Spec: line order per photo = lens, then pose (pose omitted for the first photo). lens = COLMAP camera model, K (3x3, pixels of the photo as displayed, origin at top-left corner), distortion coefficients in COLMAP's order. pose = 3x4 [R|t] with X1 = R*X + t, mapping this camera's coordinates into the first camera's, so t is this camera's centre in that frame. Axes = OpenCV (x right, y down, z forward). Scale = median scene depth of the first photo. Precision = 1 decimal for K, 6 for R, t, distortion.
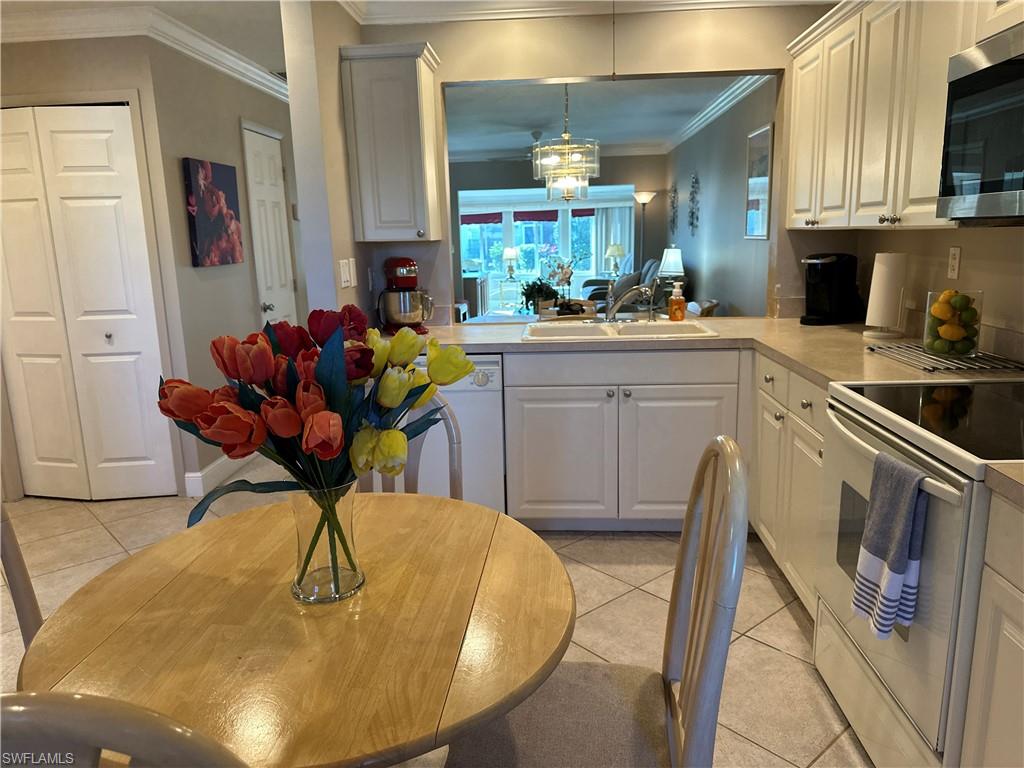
lens RADIAL K [[721.3, 0, 505.8], [0, 721.3, 389.1], [0, 0, 1]] dist [0.111669, -0.185834]
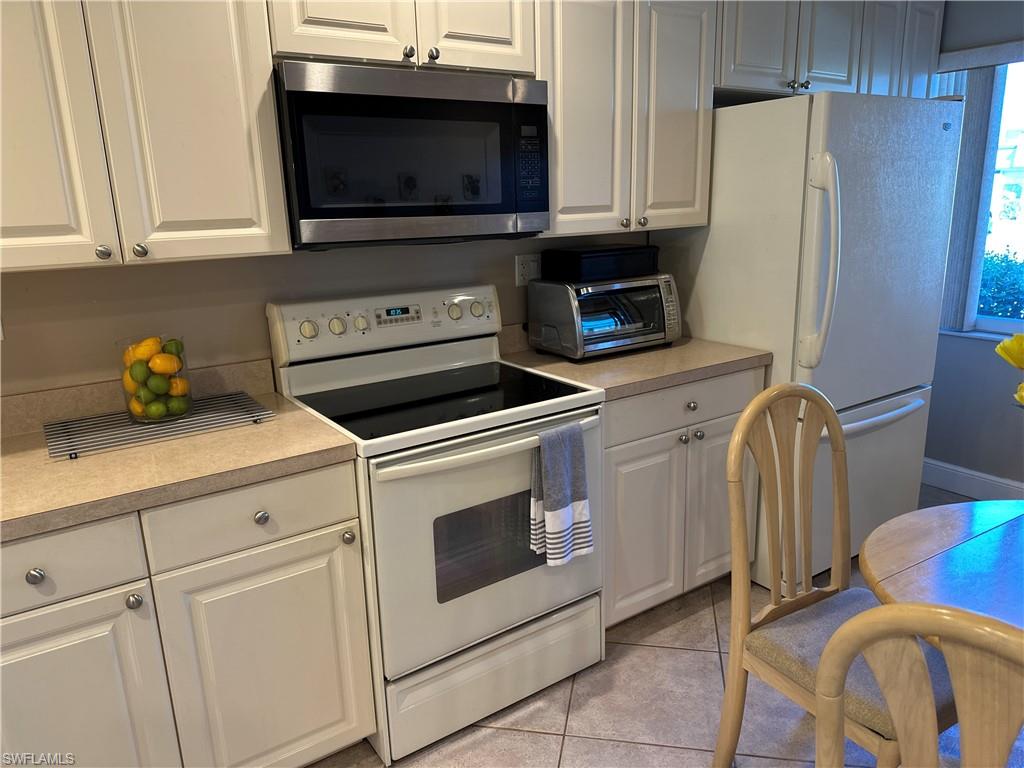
lens RADIAL K [[720.3, 0, 512.9], [0, 720.3, 388.4], [0, 0, 1]] dist [0.088214, -0.114890]
pose [[-0.623422, -0.151005, 0.767165, -0.145181], [0.206583, 0.914496, 0.347880, -0.167233], [-0.754101, 0.375359, -0.538922, 0.689686]]
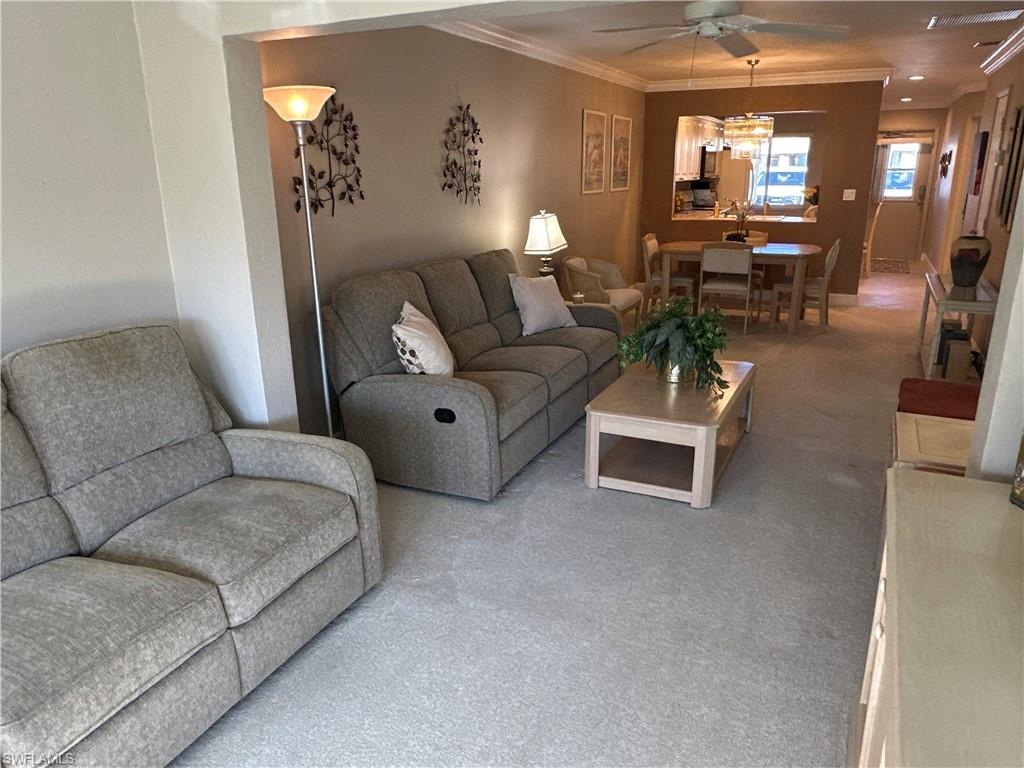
lens RADIAL K [[718.4, 0, 512.0], [0, 718.4, 384.0], [0, 0, 1]] dist [-0.002149, 0.000691]
pose [[-0.928931, -0.070300, 0.363519, -0.041202], [0.111902, 0.882589, 0.456634, -0.705936], [-0.352939, 0.464860, -0.811997, 3.129881]]
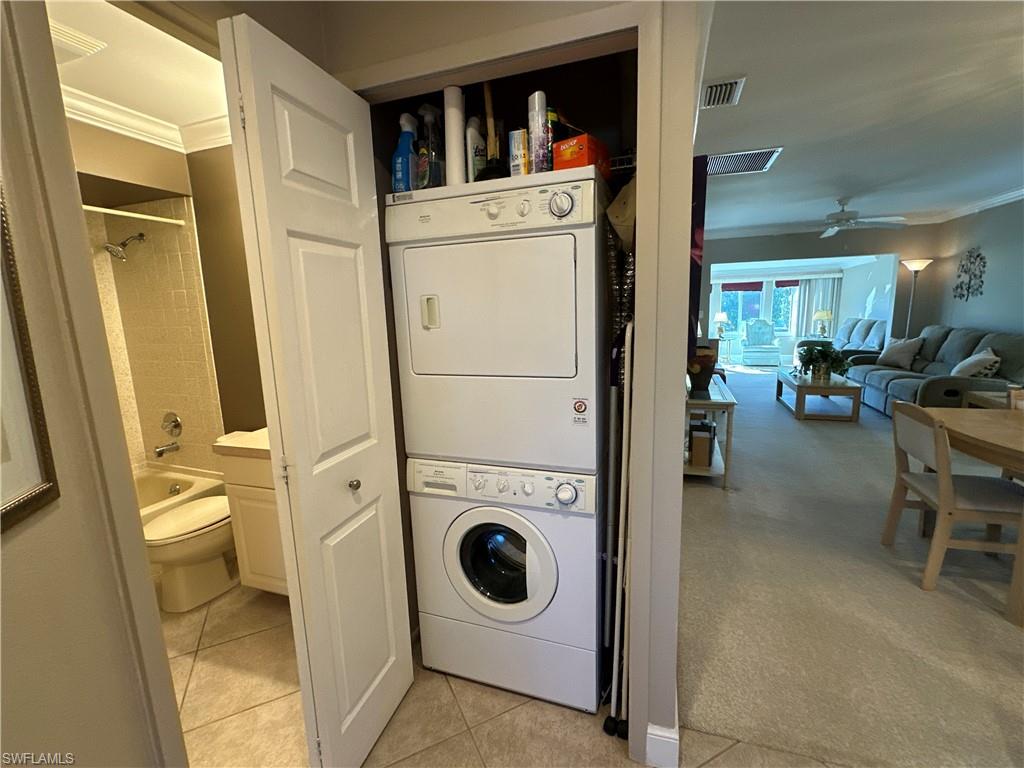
lens RADIAL K [[450.5, 0, 512.0], [0, 450.5, 384.0], [0, 0, 1]] dist [-0.001996, 0.001082]
pose [[0.966980, 0.038478, -0.251929, -0.467668], [-0.046889, 0.998522, -0.027467, -0.133845], [0.250500, 0.038372, 0.967356, 0.639920]]
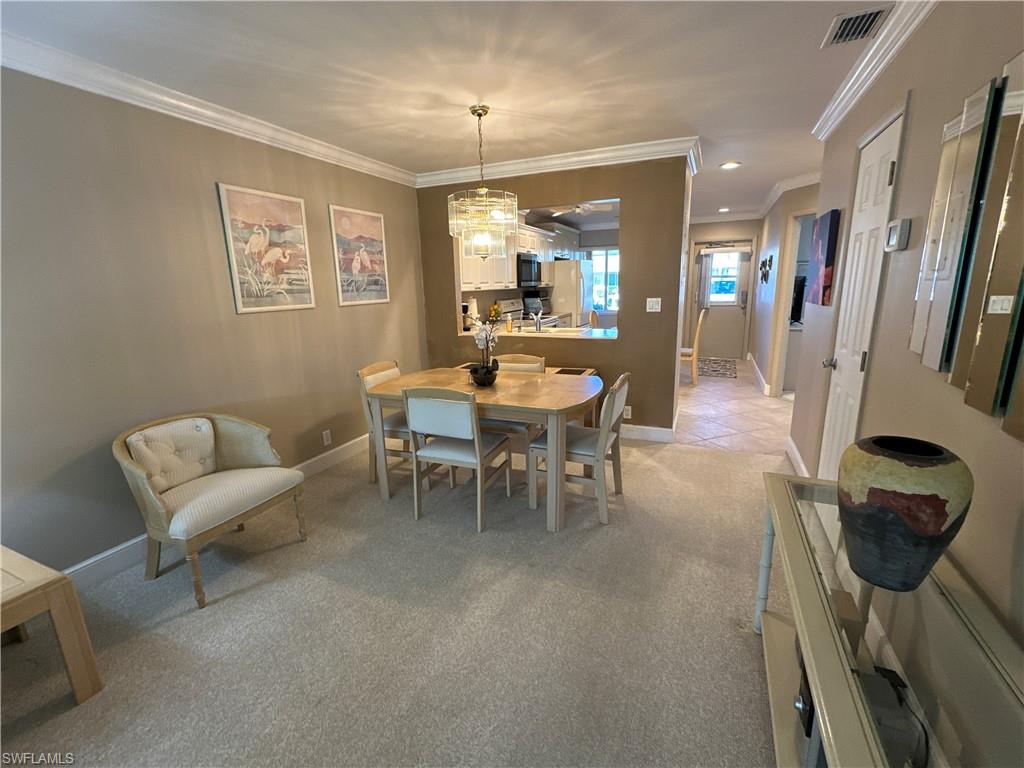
lens RADIAL K [[450.5, 0, 512.0], [0, 450.5, 384.0], [0, 0, 1]] dist [-0.001996, 0.001082]
pose [[-0.941415, -0.024064, 0.336391, -0.190564], [0.118306, 0.910501, 0.396221, -0.426378], [-0.315819, 0.412805, -0.854312, 1.960101]]
